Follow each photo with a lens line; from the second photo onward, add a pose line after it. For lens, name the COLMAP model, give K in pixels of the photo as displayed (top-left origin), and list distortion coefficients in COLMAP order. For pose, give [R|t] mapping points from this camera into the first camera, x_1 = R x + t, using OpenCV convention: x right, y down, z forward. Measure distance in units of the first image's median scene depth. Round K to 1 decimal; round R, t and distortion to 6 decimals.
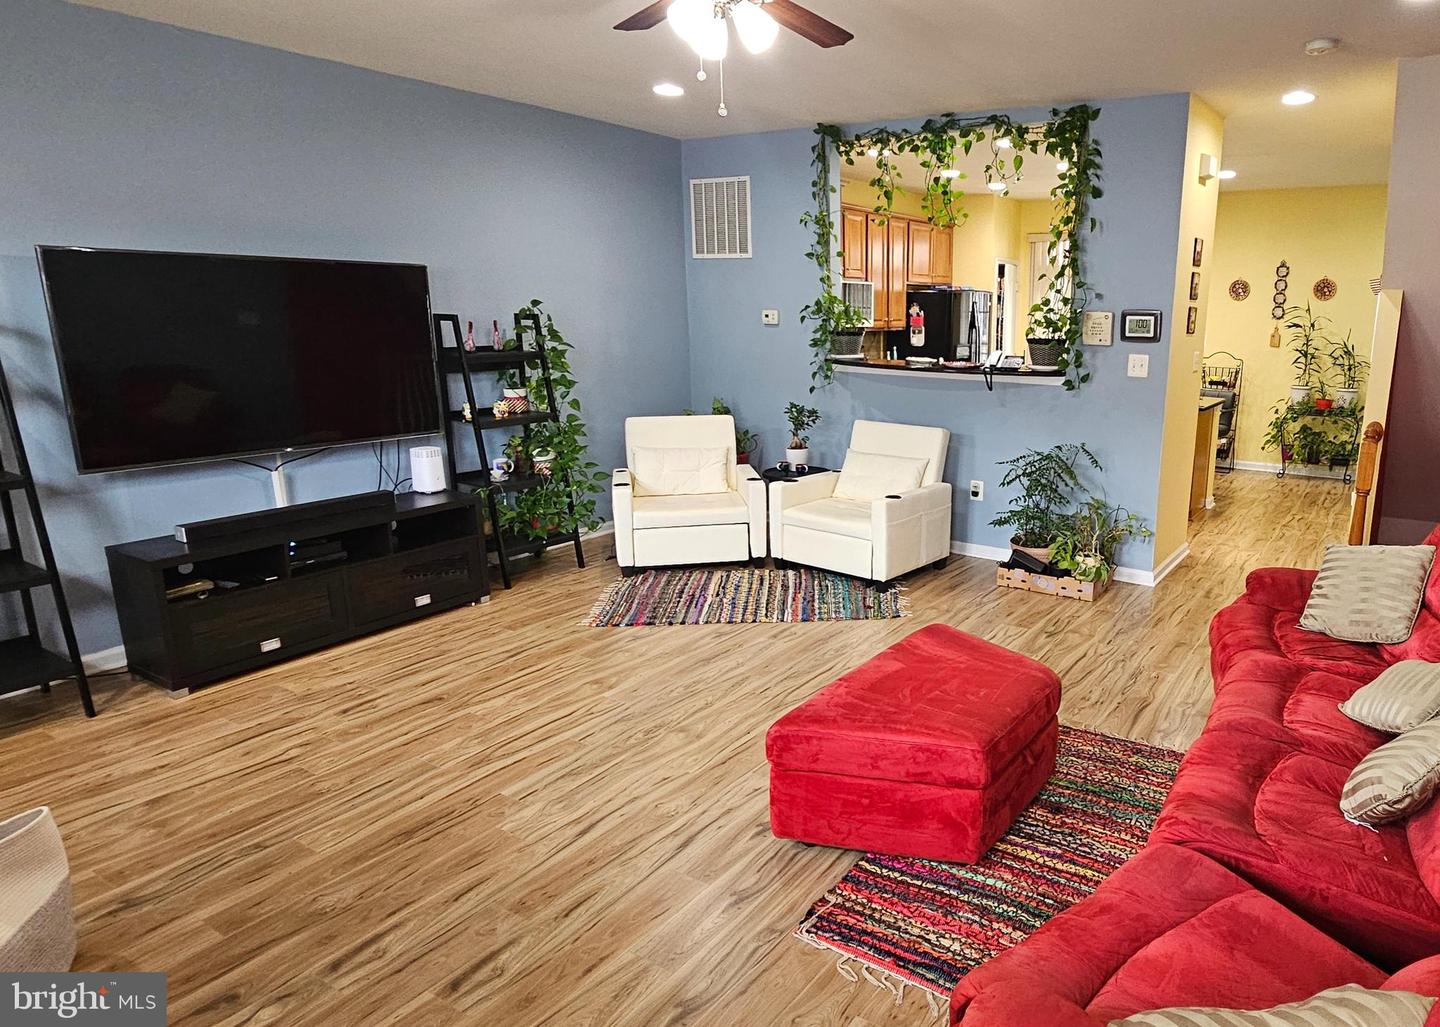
lens RADIAL K [[881.2, 0, 911.7], [0, 881.2, 506.2], [0, 0, 1]] dist [-0.003536, -0.003094]
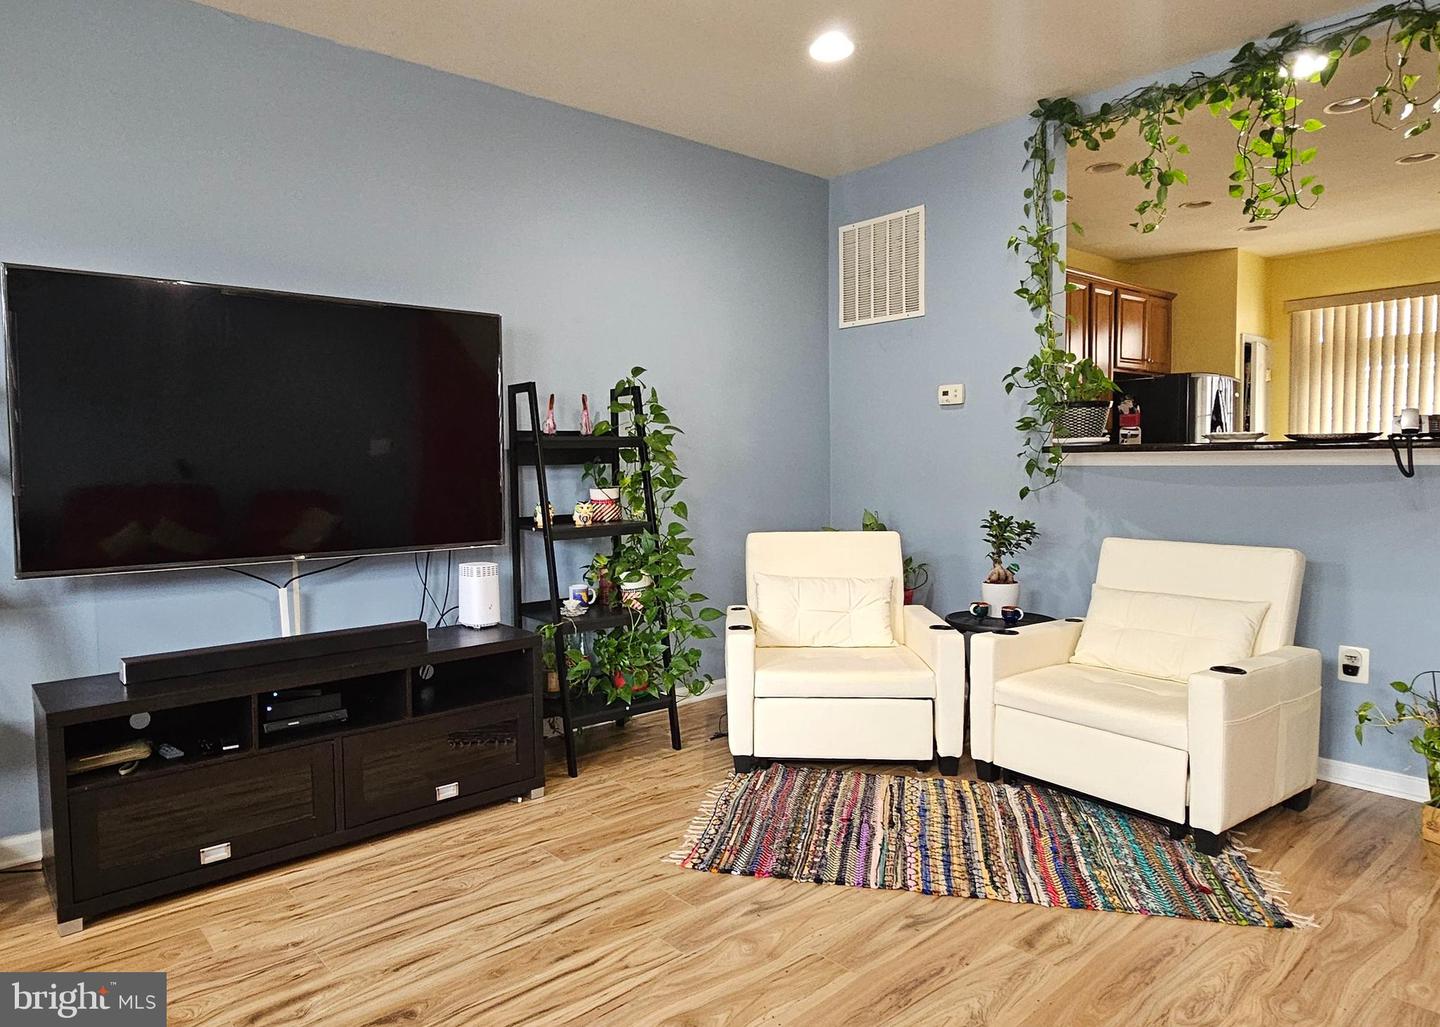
lens RADIAL K [[896.9, 0, 692.3], [0, 896.9, 511.4], [0, 0, 1]] dist [-0.000852, 0.000000]
pose [[0.937800, -0.006269, -0.347121, -0.129940], [-0.051399, 0.986312, -0.156676, -0.003177], [0.343351, 0.164772, 0.924641, 0.354845]]
